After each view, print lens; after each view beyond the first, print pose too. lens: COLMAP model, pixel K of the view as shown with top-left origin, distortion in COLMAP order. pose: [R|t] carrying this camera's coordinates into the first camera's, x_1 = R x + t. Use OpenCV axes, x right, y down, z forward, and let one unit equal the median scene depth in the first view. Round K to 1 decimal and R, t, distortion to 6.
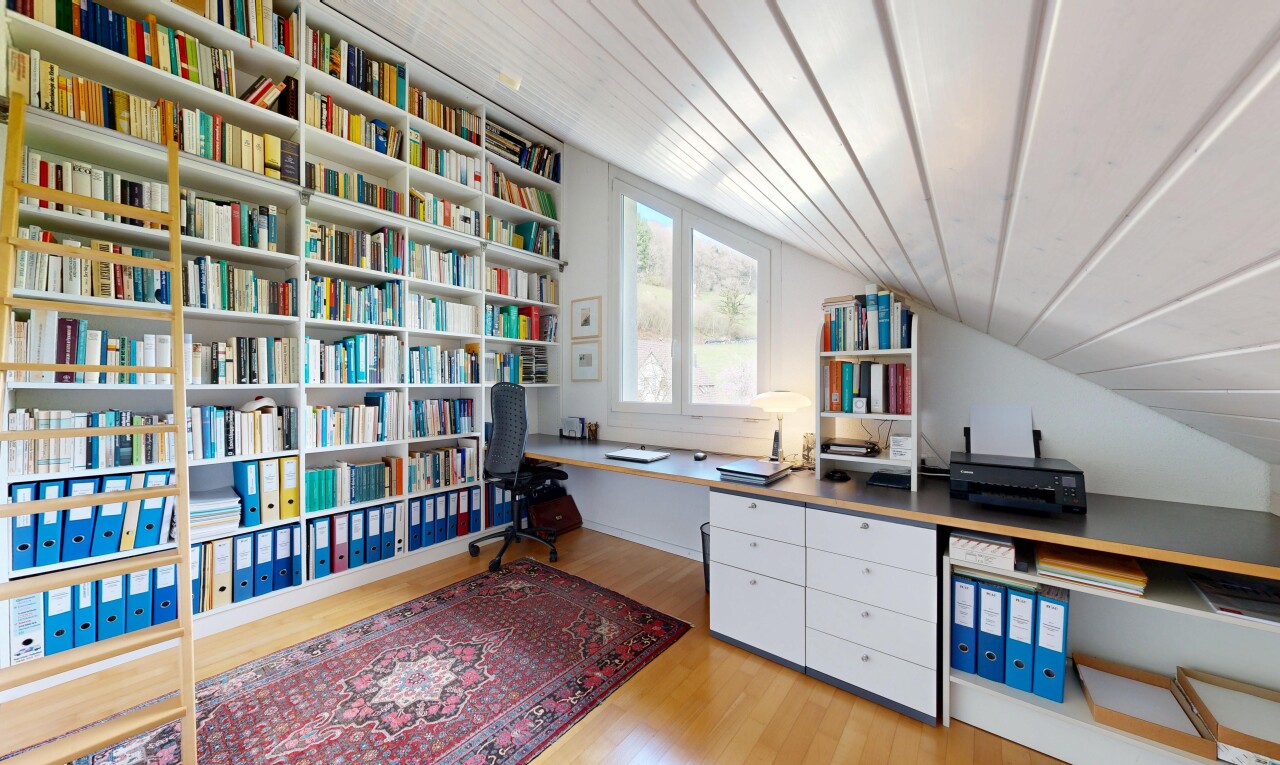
lens RADIAL K [[427.9, 0, 640.3], [0, 427.9, 386.4], [0, 0, 1]] dist [-0.003062, -0.000066]
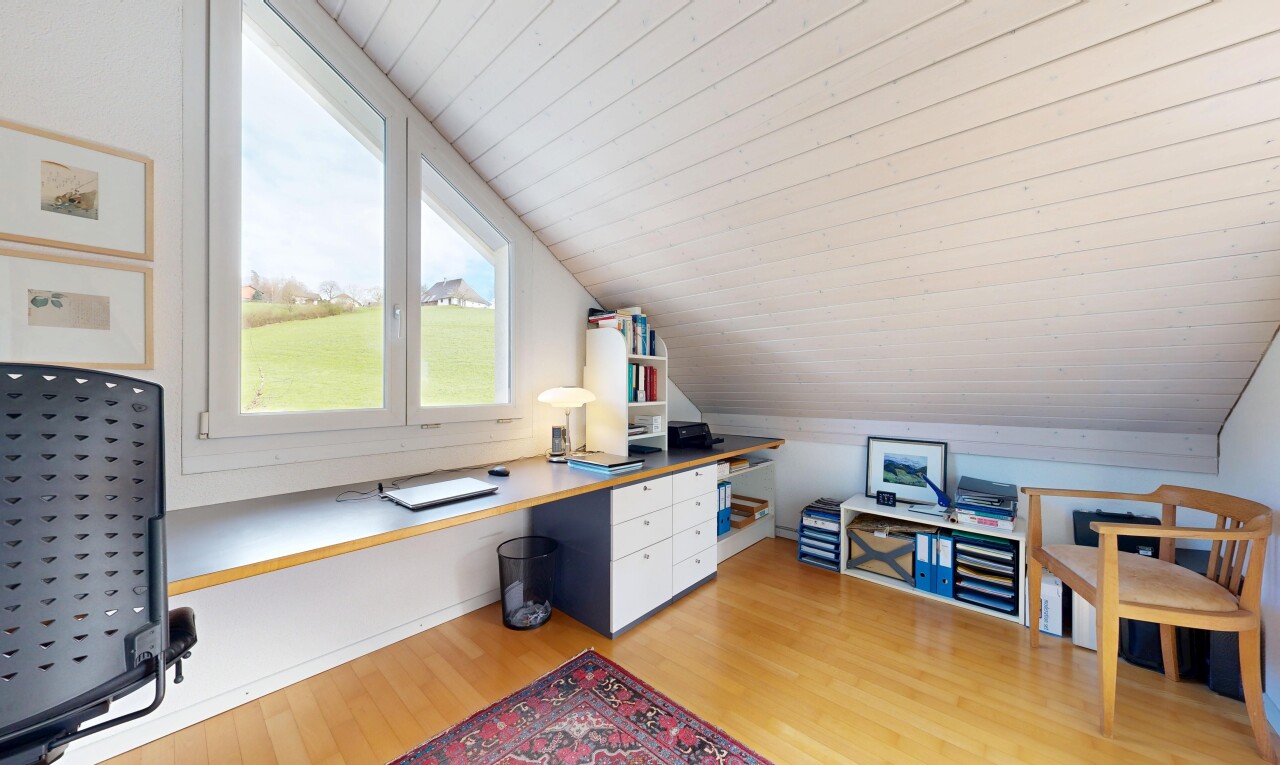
lens RADIAL K [[427.9, 0, 639.2], [0, 427.9, 387.6], [0, 0, 1]] dist [-0.003062, -0.000066]
pose [[0.071724, -0.008758, 0.997386, -0.834299], [0.005090, 0.999952, 0.008415, 0.007021], [-0.997412, 0.004473, 0.071765, 0.918669]]
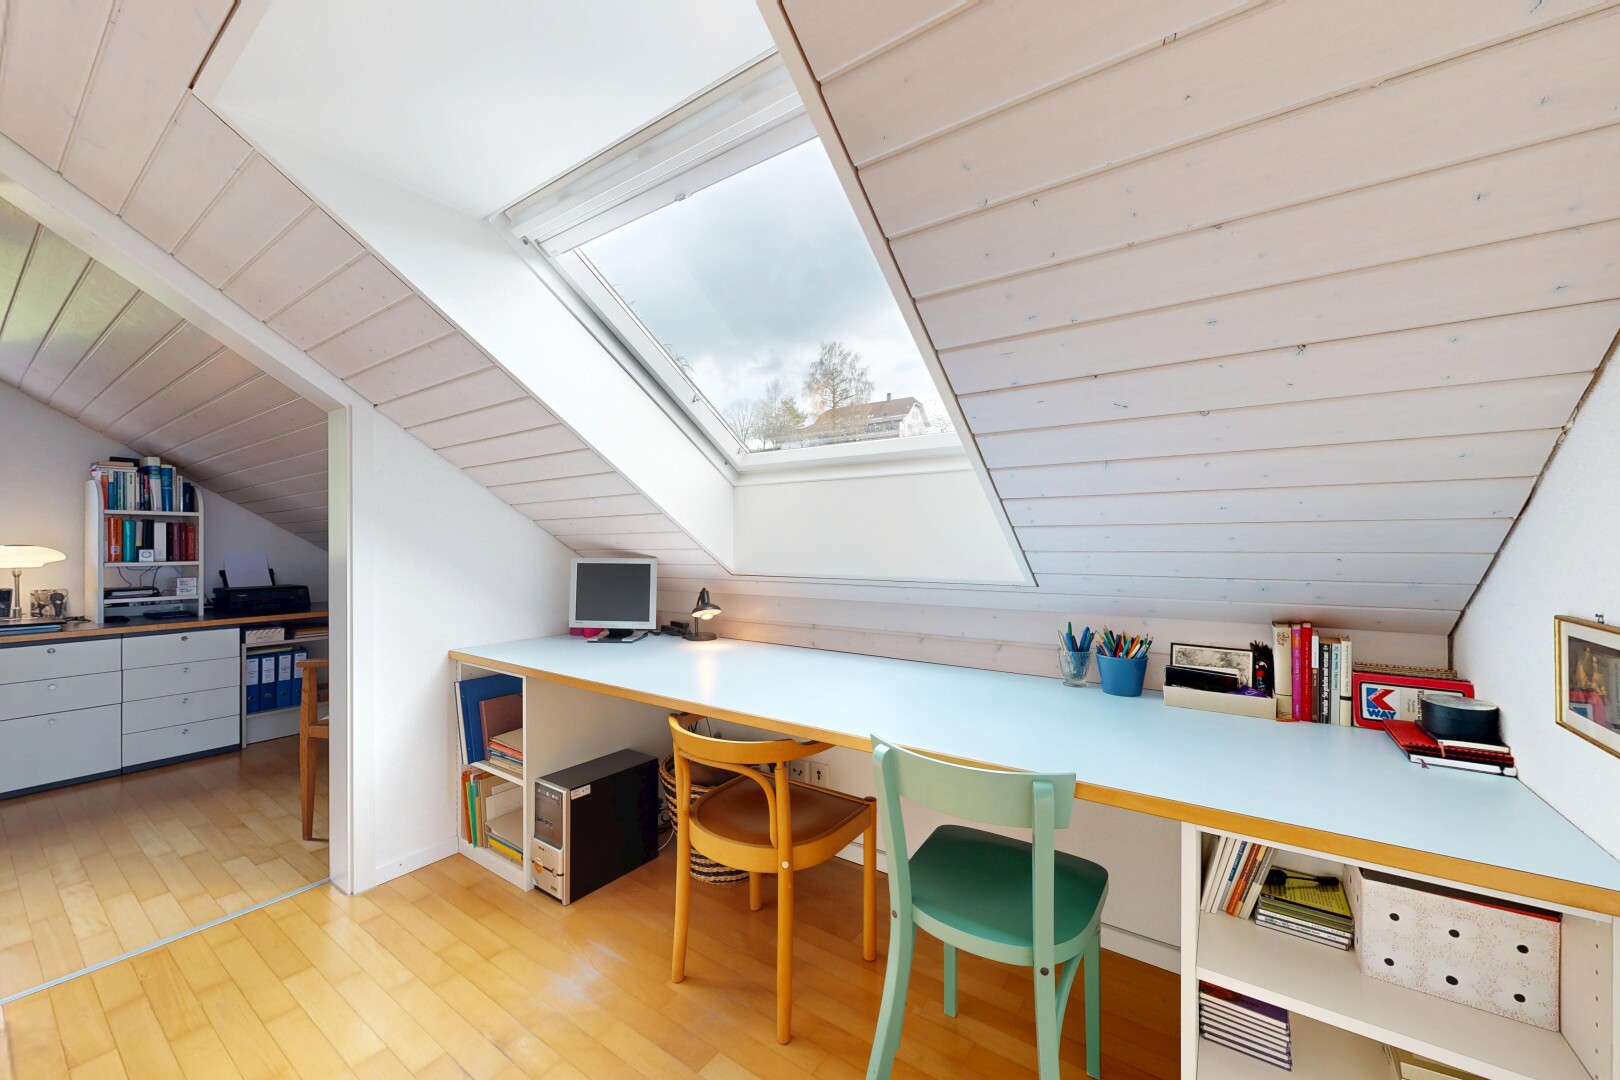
lens RADIAL K [[600.6, 0, 811.7], [0, 600.6, 542.3], [0, 0, 1]] dist [-0.000398, 0.000047]
pose [[-0.065341, -0.006015, 0.997845, -1.343116], [0.003758, 0.999973, 0.006273, 0.003066], [-0.997856, 0.004159, -0.065316, -0.799365]]
